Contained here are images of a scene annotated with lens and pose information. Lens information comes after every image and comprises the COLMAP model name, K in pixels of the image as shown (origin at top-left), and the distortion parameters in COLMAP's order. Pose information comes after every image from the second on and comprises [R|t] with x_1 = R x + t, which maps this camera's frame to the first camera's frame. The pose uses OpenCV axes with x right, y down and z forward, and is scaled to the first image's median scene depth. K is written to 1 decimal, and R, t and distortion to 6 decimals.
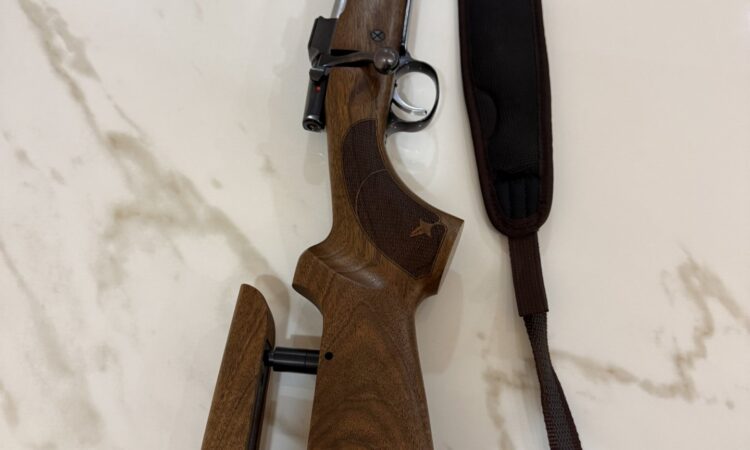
lens RADIAL K [[719.0, 0, 389.0], [0, 719.0, 225.8], [0, 0, 1]] dist [0.105780, -0.381980]
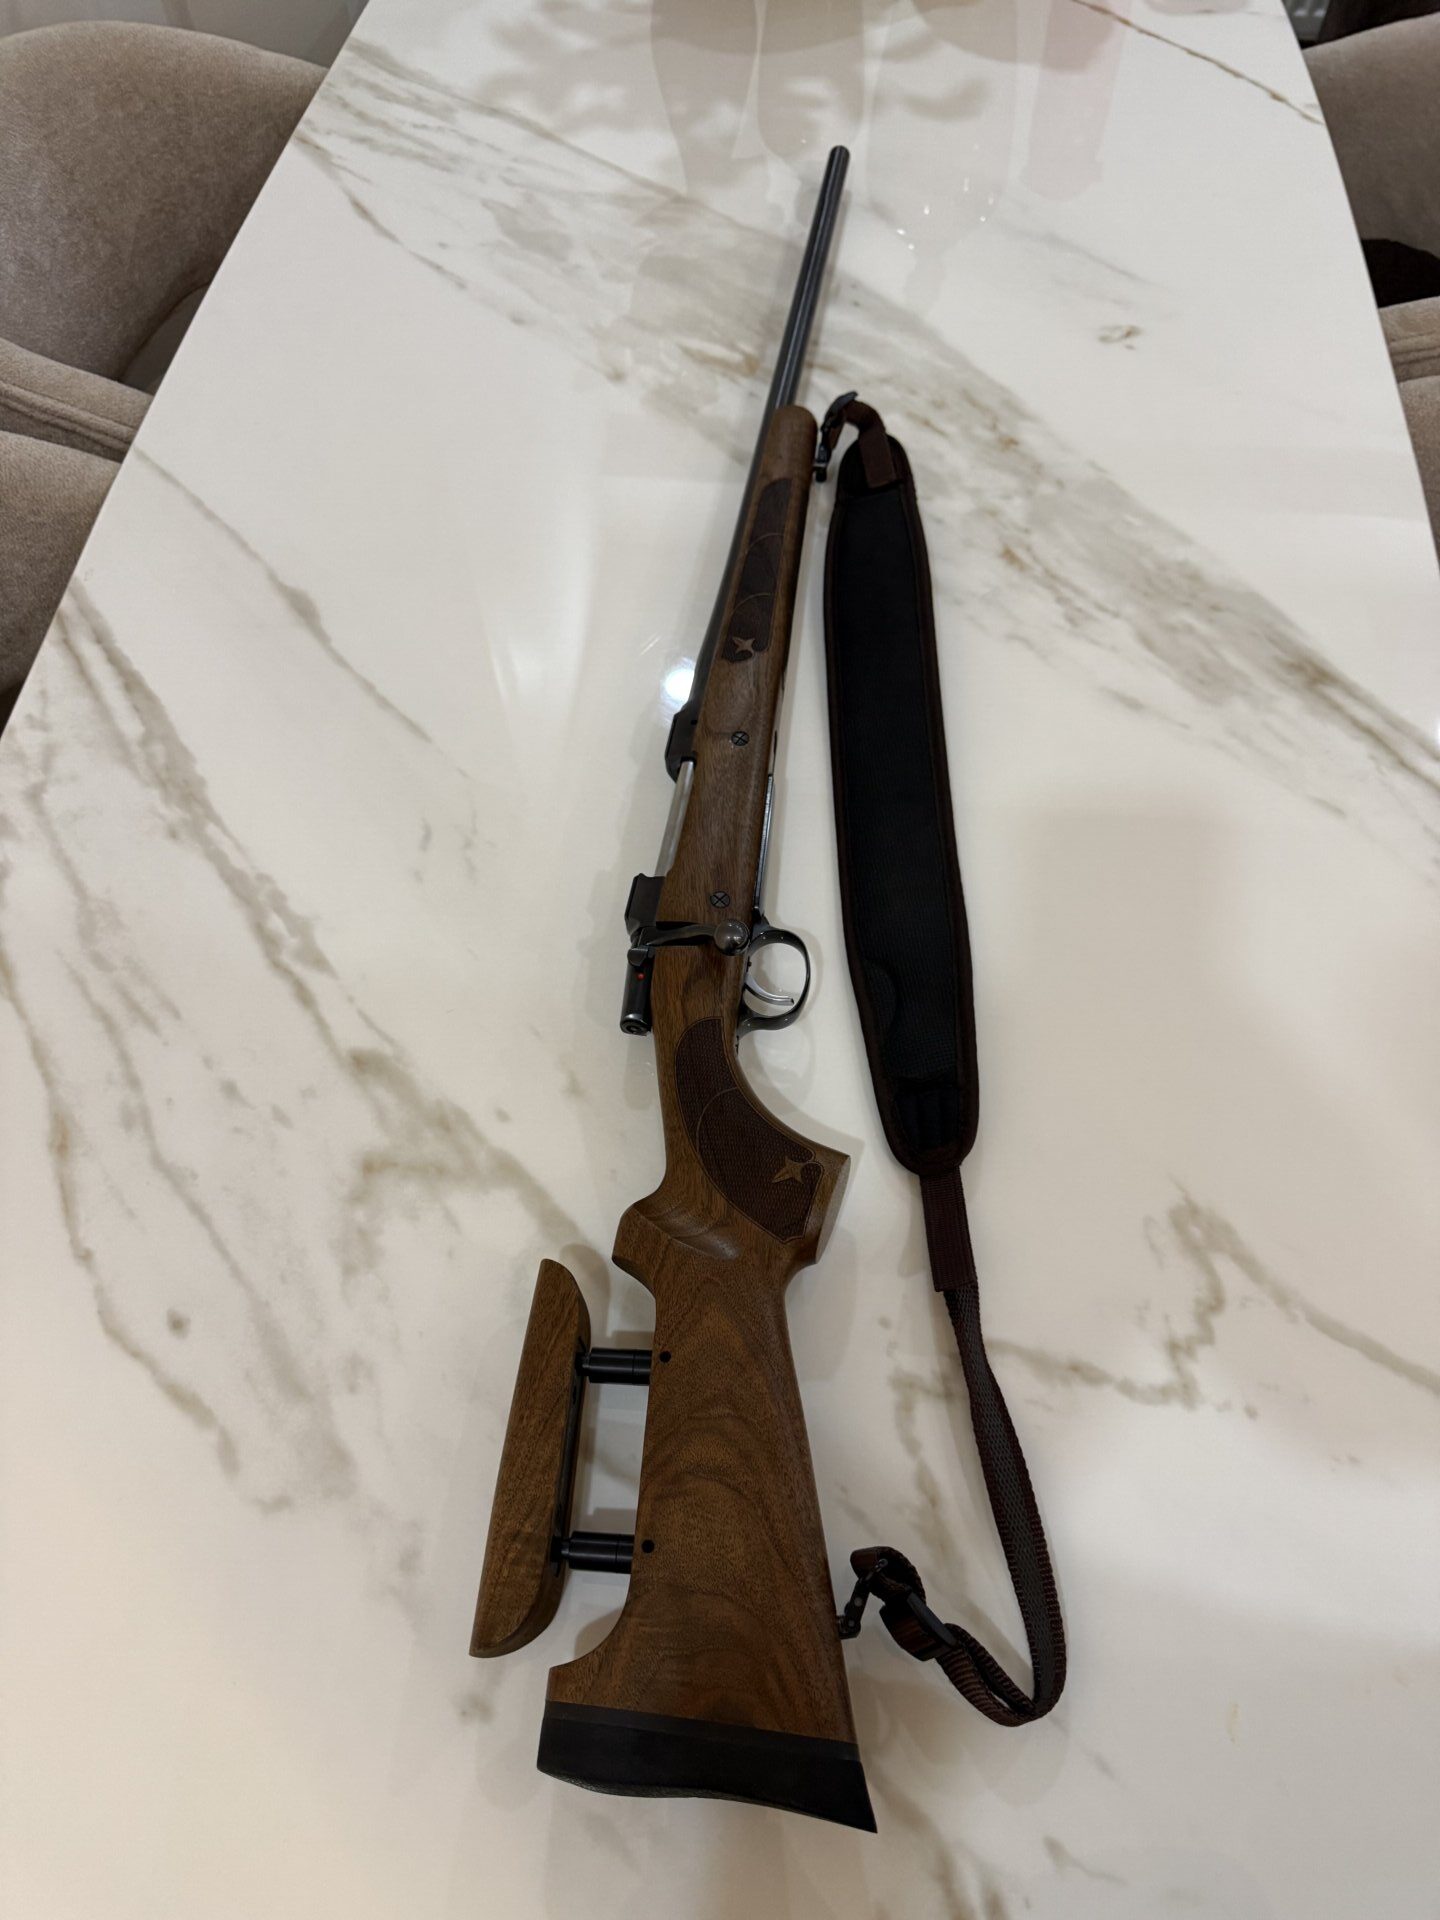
lens RADIAL K [[1370.3, 0, 721.1], [0, 1370.3, 938.5], [0, 0, 1]] dist [0.059638, -0.096032]
pose [[0.997501, -0.050510, -0.049399, 0.054567], [0.042785, 0.988278, -0.146549, -0.025648], [0.056222, 0.144069, 0.987969, -0.371119]]
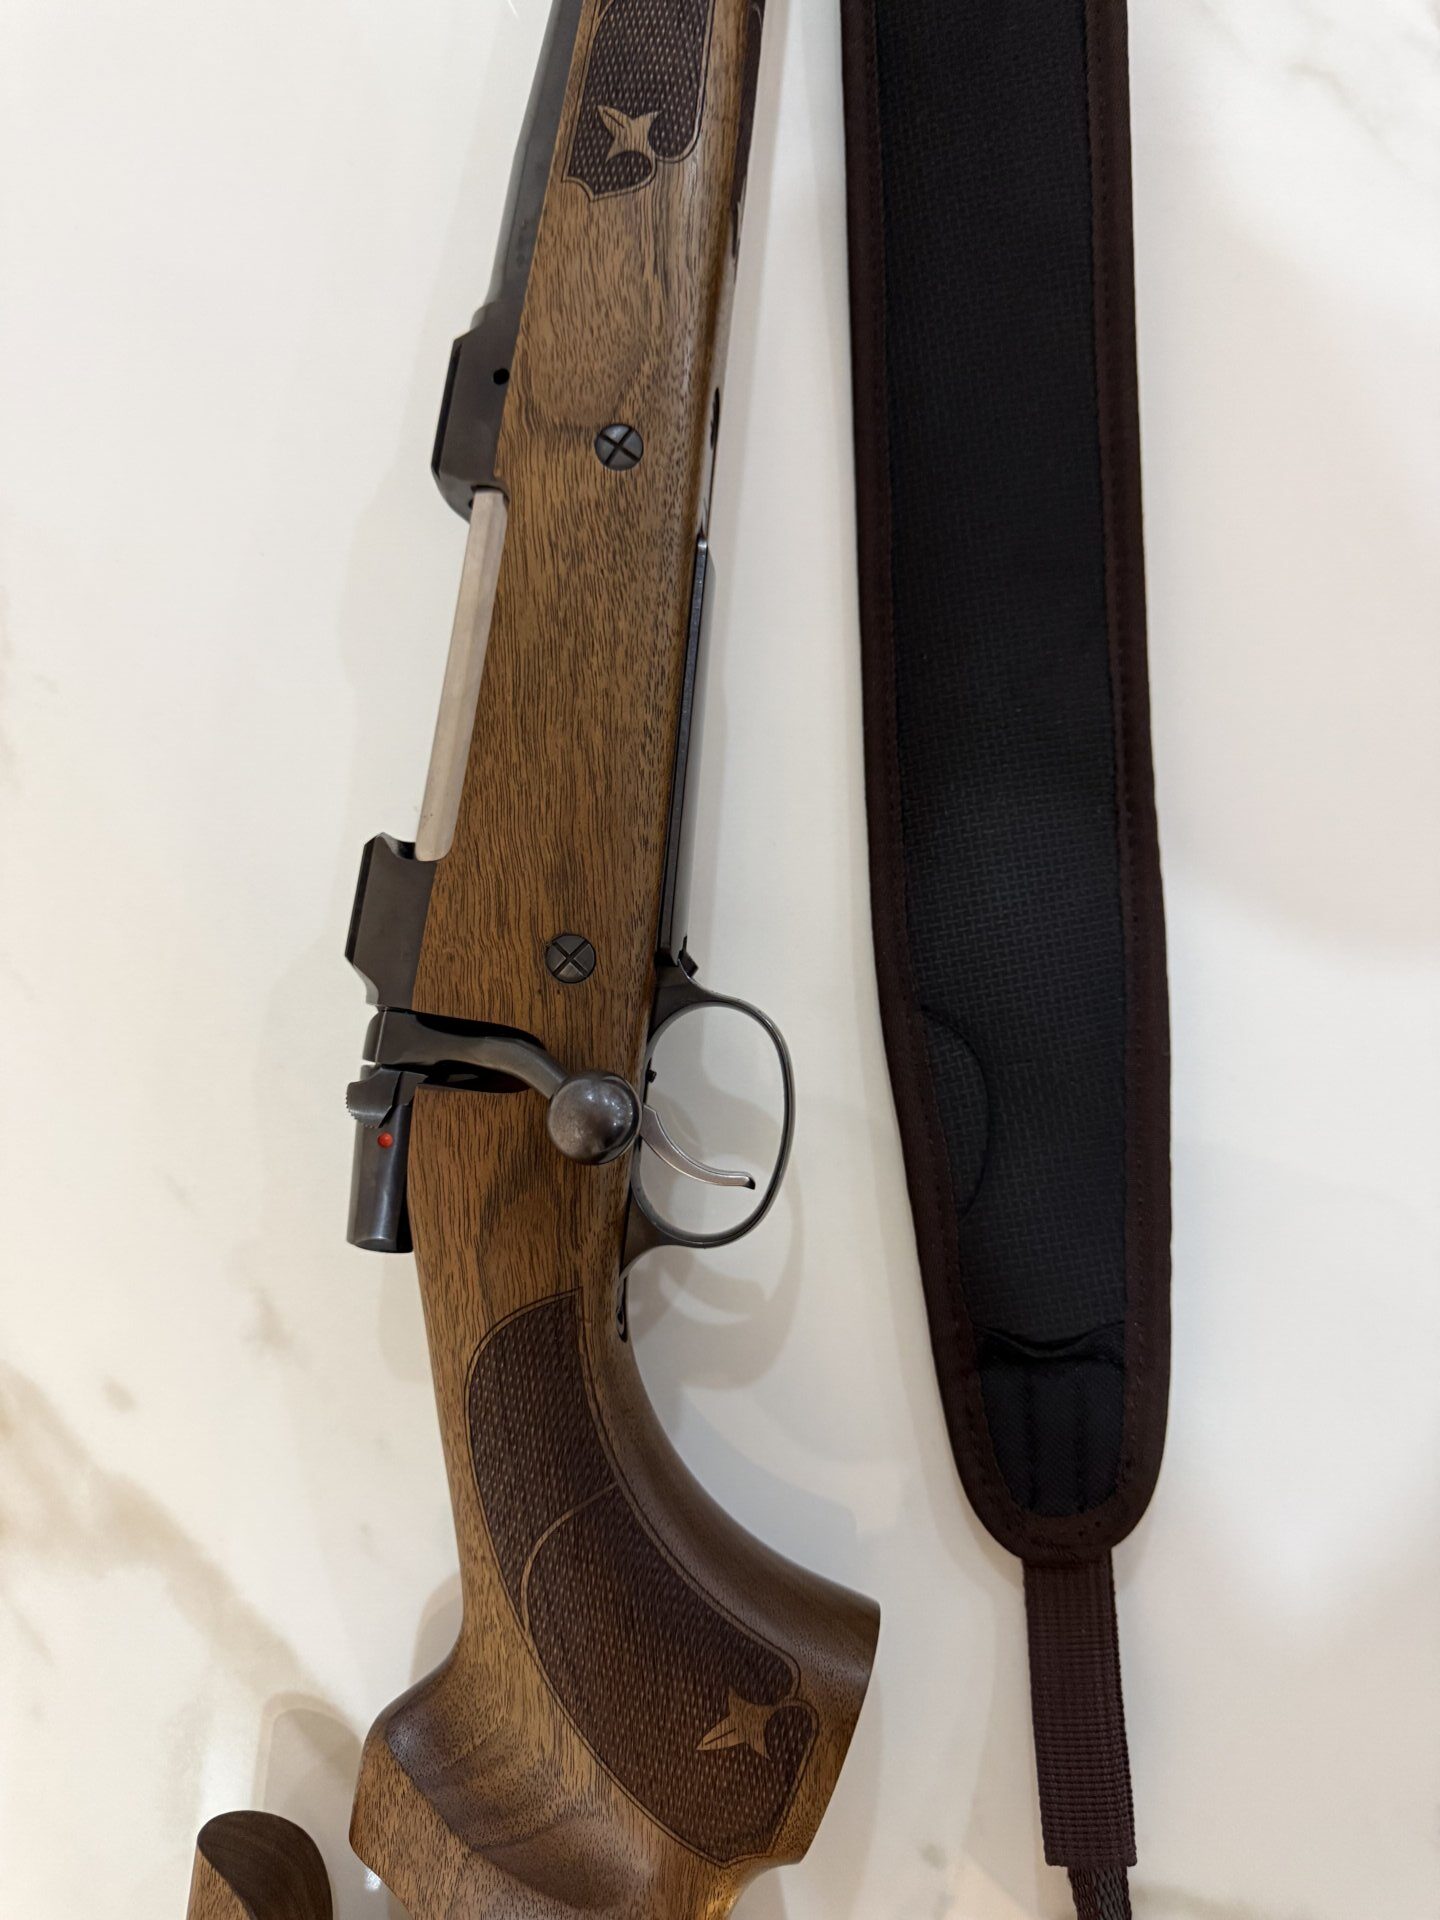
lens RADIAL K [[1370.3, 0, 721.1], [0, 1370.3, 938.5], [0, 0, 1]] dist [0.059638, -0.096032]
pose [[0.997997, -0.037411, -0.051009, 0.076989], [0.051645, 0.947518, 0.315502, -0.468279], [0.036528, -0.317505, 0.947553, 0.520926]]
